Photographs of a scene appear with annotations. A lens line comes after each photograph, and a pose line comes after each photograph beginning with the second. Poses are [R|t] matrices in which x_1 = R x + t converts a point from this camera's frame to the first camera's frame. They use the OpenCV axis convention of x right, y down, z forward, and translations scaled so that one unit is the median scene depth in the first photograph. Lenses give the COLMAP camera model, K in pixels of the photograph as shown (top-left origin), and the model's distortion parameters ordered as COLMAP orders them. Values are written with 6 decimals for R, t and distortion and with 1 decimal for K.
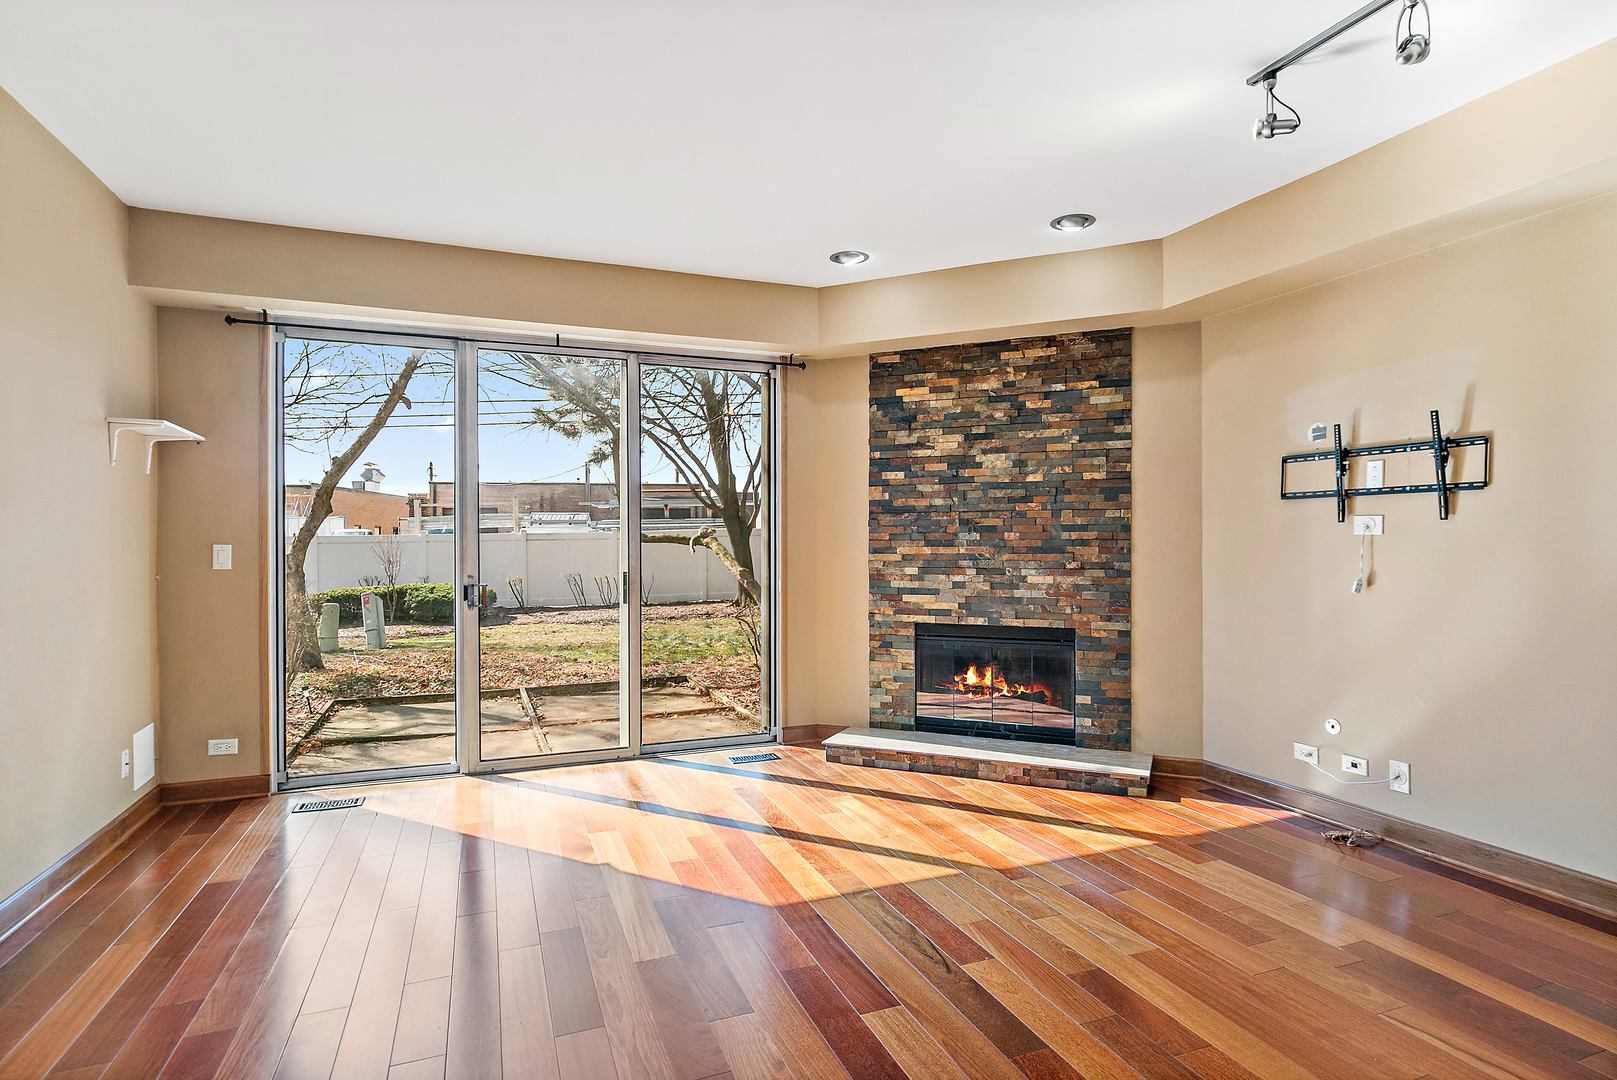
lens RADIAL K [[823.5, 0, 808.5], [0, 823.5, 540.0], [0, 0, 1]] dist [0.000337, 0.000022]
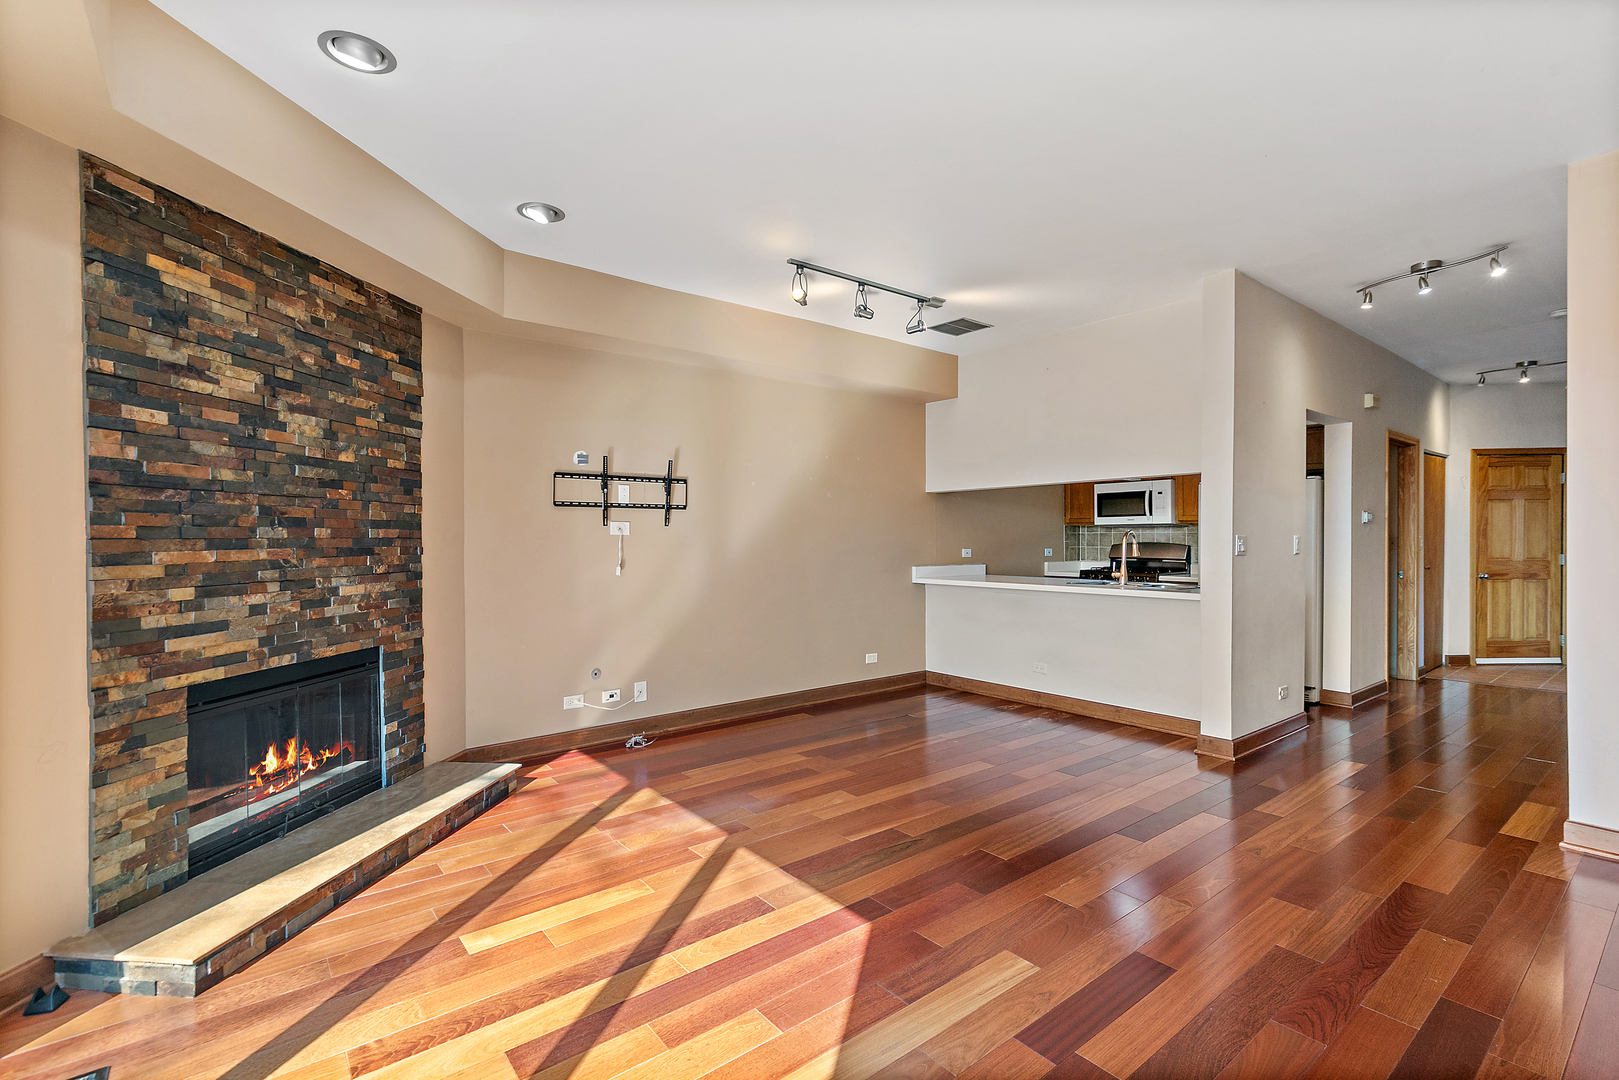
lens RADIAL K [[740.4, 0, 809.5], [0, 740.4, 540.0], [0, 0, 1]] dist [-0.000649, -0.000062]
pose [[-0.289879, 0.000991, 0.957063, -0.494713], [0.004451, 0.999990, 0.000312, 0.002788], [-0.957053, 0.004351, -0.289881, 0.773733]]
